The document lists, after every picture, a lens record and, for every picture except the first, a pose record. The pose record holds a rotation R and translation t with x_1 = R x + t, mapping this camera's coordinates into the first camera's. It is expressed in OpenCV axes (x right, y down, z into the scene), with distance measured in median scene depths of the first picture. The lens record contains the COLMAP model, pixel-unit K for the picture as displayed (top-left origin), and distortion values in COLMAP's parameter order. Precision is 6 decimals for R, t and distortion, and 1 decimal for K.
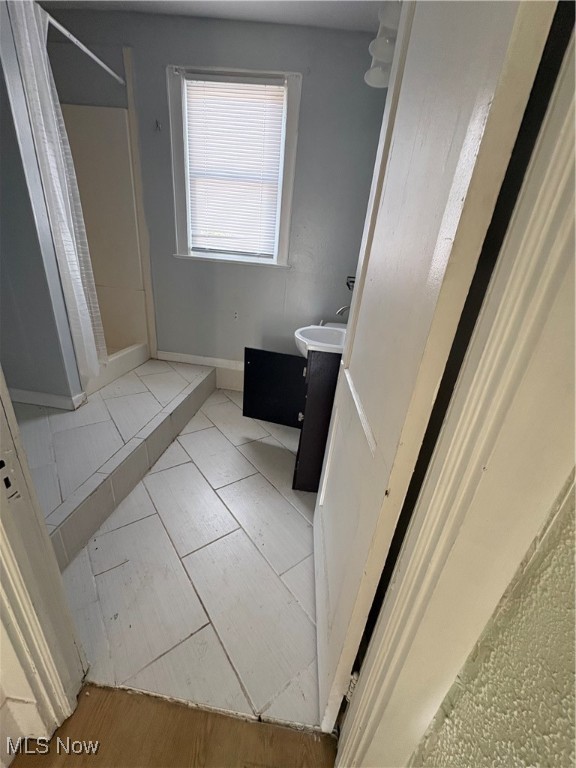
lens RADIAL K [[305.2, 0, 287.9], [0, 305.2, 385.4], [0, 0, 1]] dist [-0.002321, 0.000672]
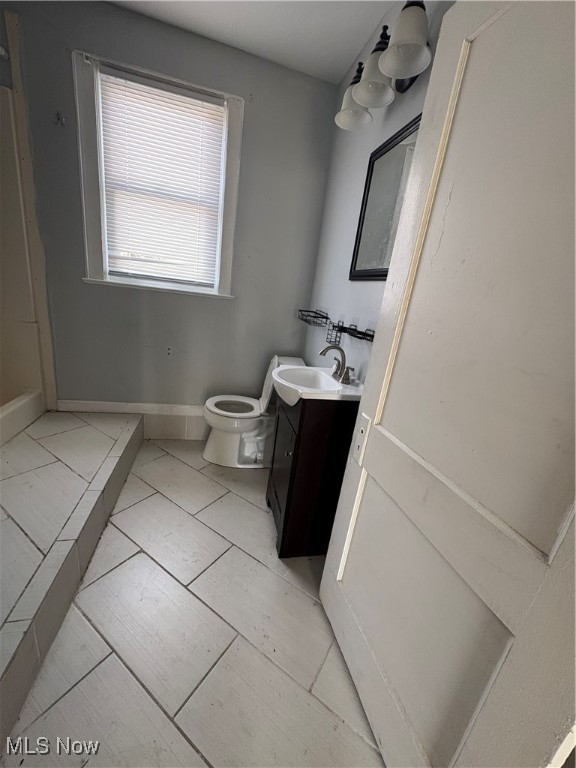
lens RADIAL K [[305.2, 0, 286.9], [0, 305.2, 384.8], [0, 0, 1]] dist [-0.002321, 0.000672]
pose [[0.943434, -0.067520, 0.324614, -0.161602], [0.090667, 0.994266, -0.056702, -0.068455], [-0.318924, 0.082926, 0.944145, 0.120392]]
